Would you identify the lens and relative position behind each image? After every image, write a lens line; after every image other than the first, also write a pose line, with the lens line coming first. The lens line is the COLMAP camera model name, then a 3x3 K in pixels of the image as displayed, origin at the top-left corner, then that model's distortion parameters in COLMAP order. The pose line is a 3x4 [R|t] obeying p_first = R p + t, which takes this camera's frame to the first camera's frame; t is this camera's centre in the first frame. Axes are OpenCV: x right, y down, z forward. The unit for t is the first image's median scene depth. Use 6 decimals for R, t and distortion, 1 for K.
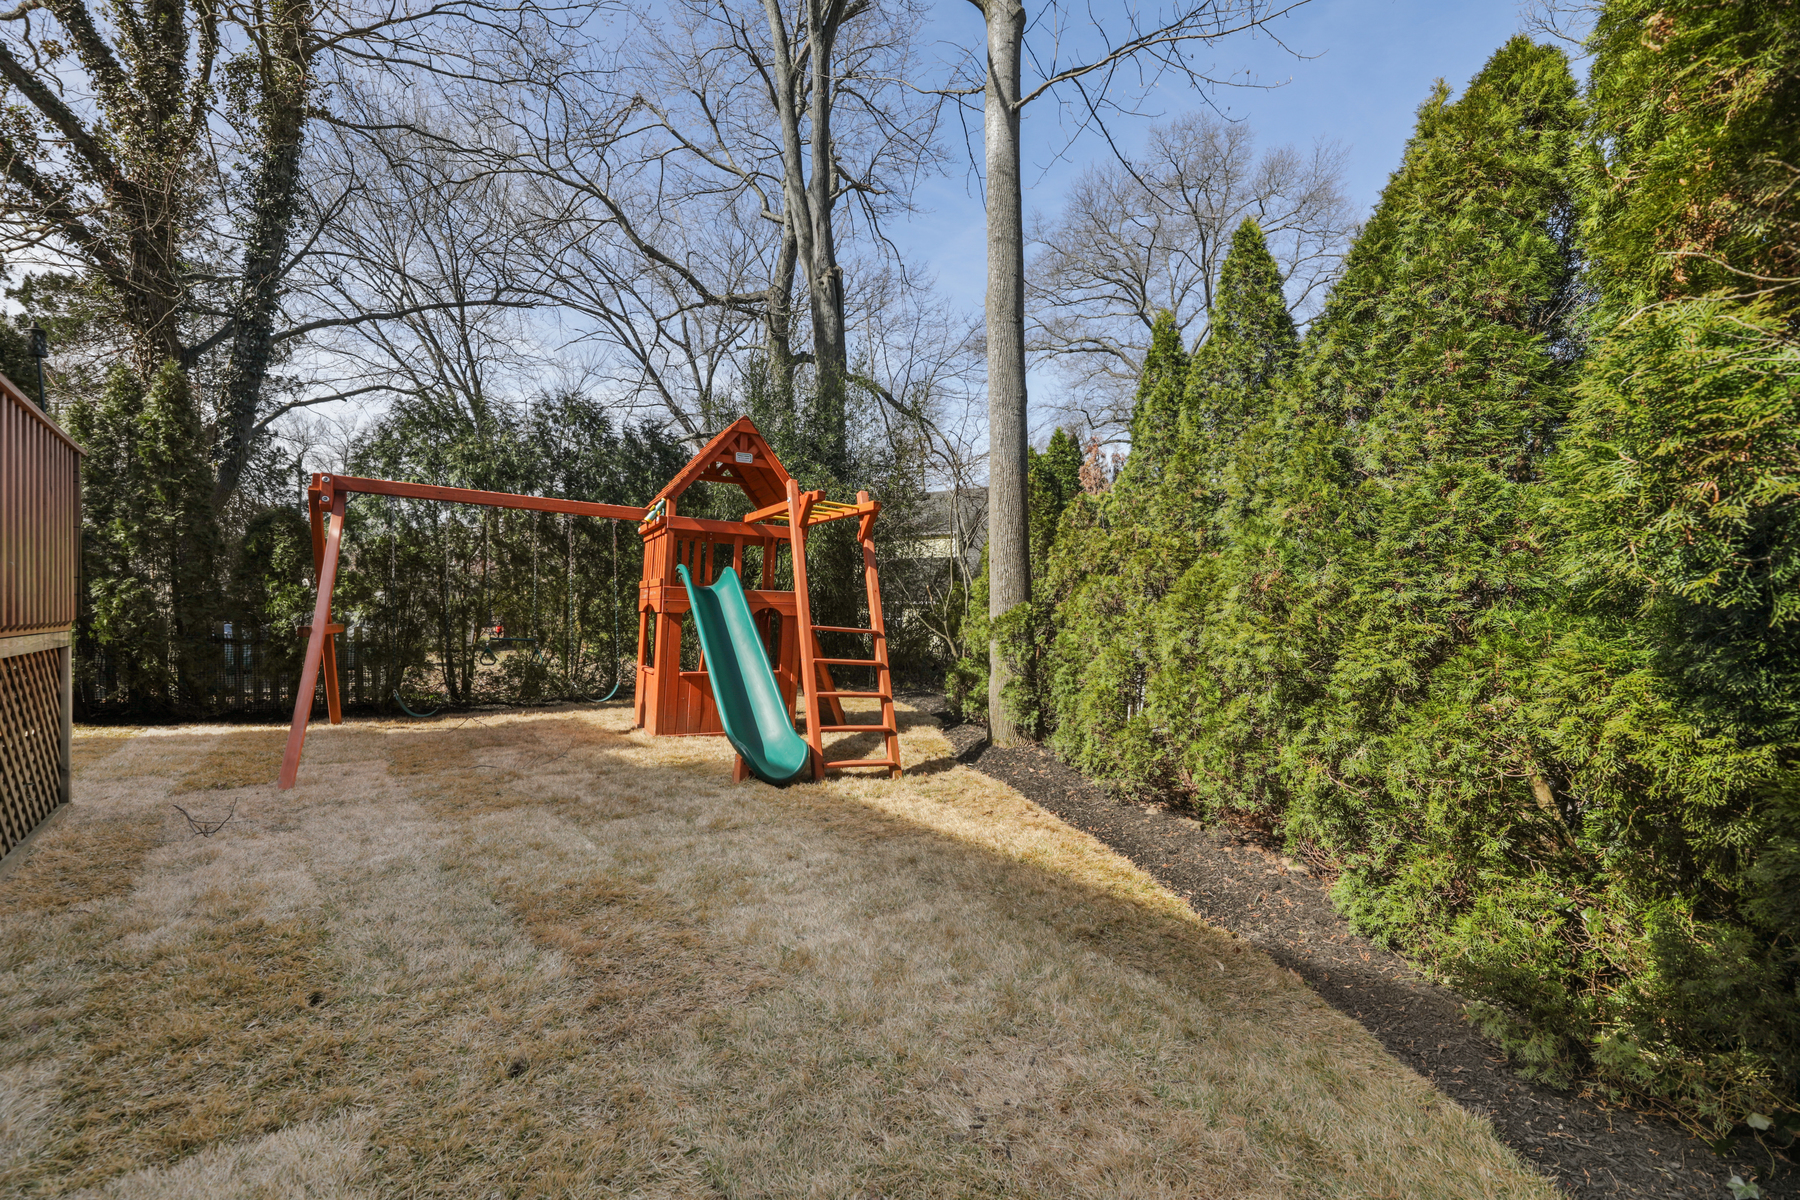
lens RADIAL K [[732.7, 0, 900.0], [0, 732.7, 600.0], [0, 0, 1]] dist [-0.019047, -0.000071]
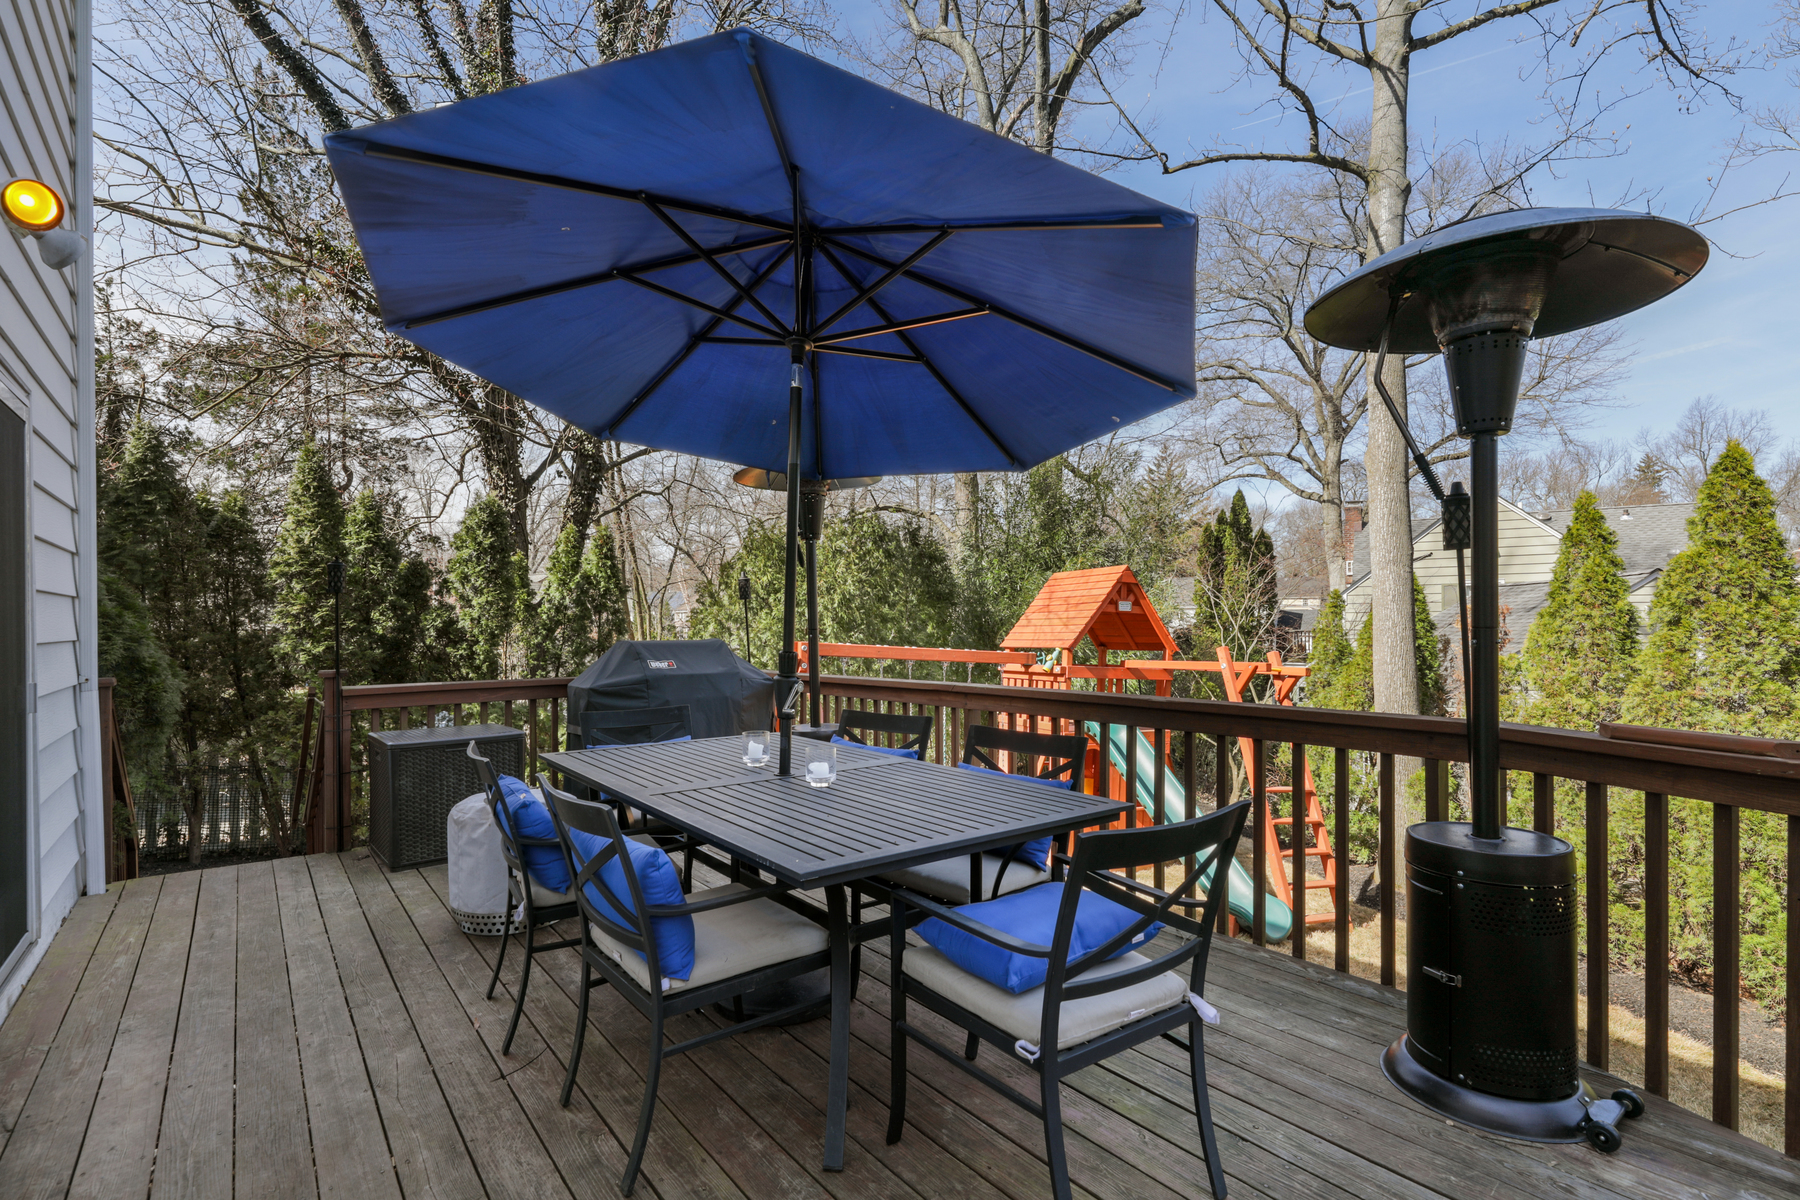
lens RADIAL K [[822.0, 0, 896.2], [0, 822.0, 619.0], [0, 0, 1]] dist [-0.001272, 0.000147]
pose [[0.998041, 0.000515, -0.062564, -0.488443], [-0.001496, 0.999877, -0.015631, -0.163273], [0.062548, 0.015694, 0.997919, -0.216950]]
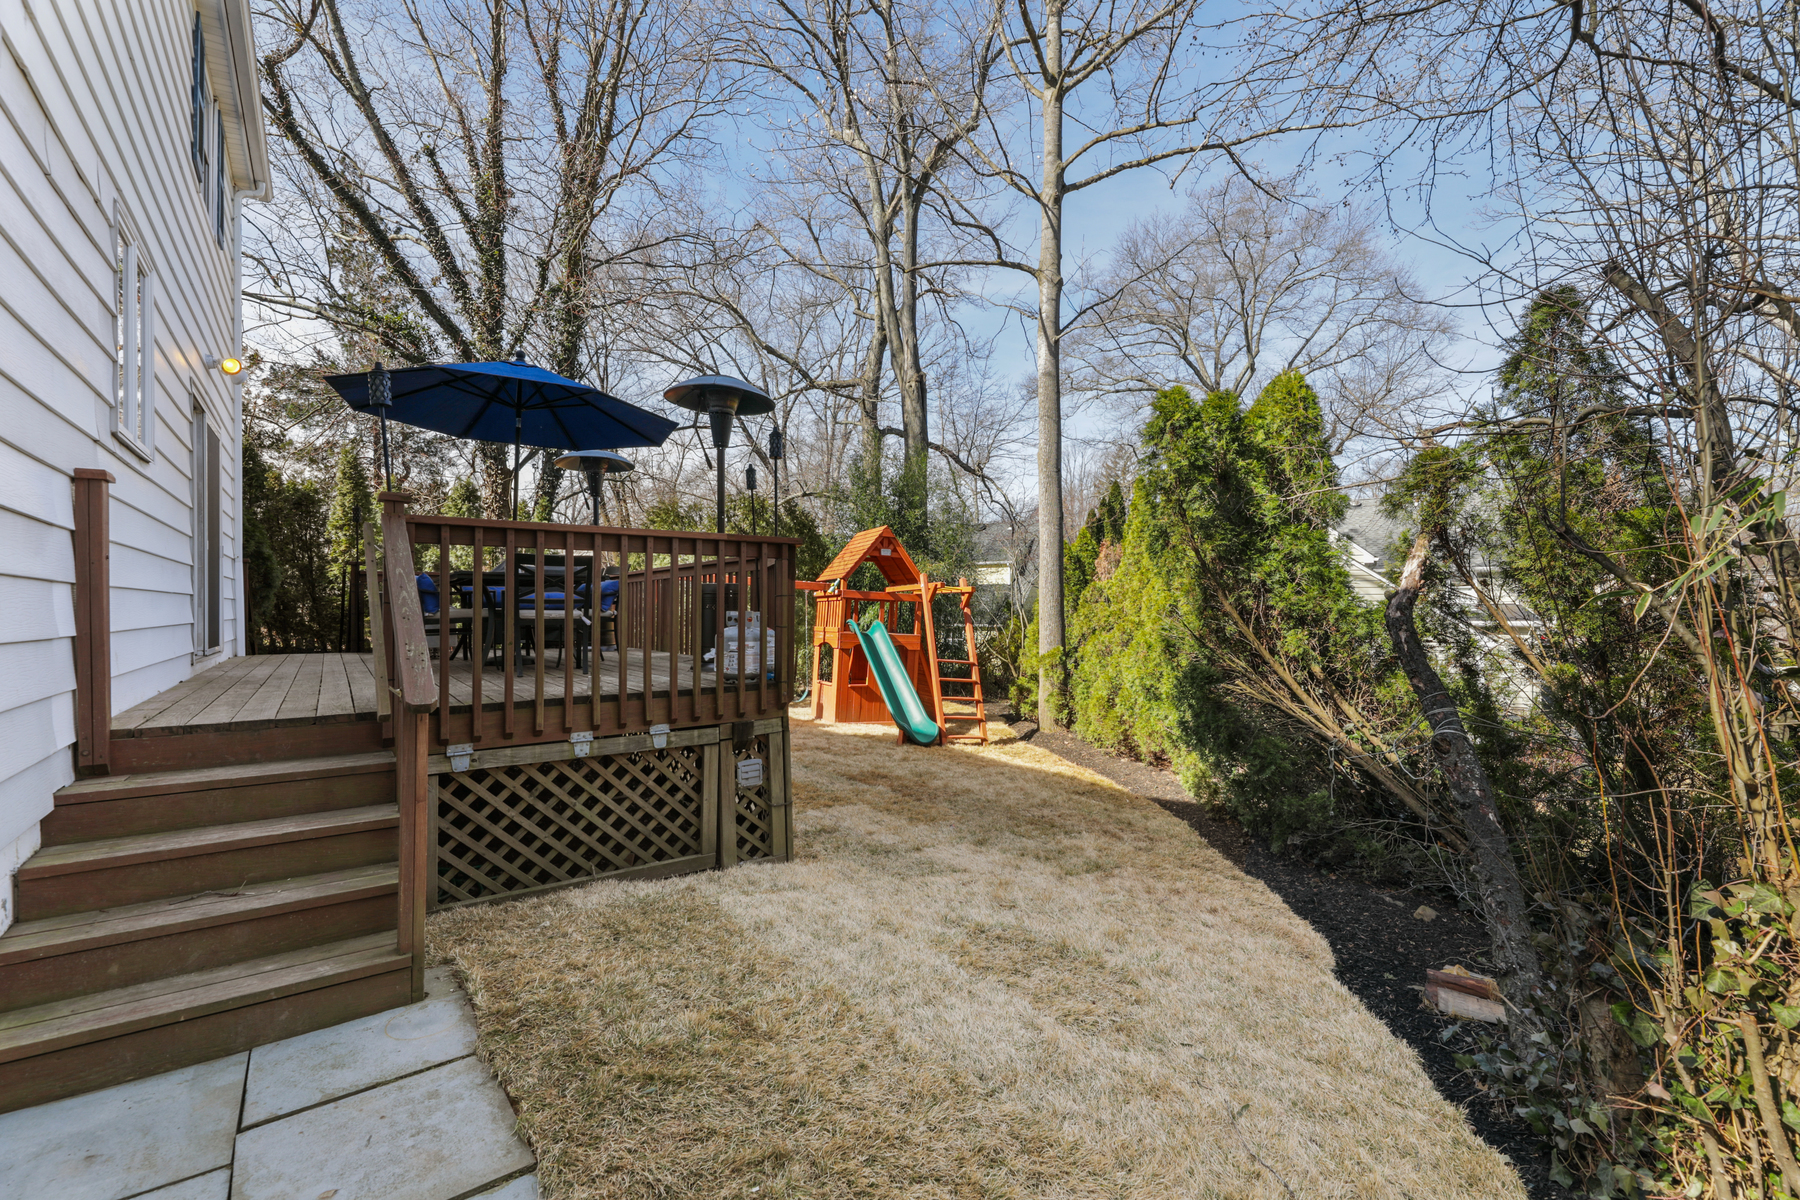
lens RADIAL K [[733.8, 0, 892.3], [0, 733.8, 597.6], [0, 0, 1]] dist [0.001214, -0.003956]
pose [[0.996914, 0.004380, -0.078375, -0.074152], [-0.005858, 0.999809, -0.018629, -0.066101], [0.078279, 0.019031, 0.996750, -0.644849]]
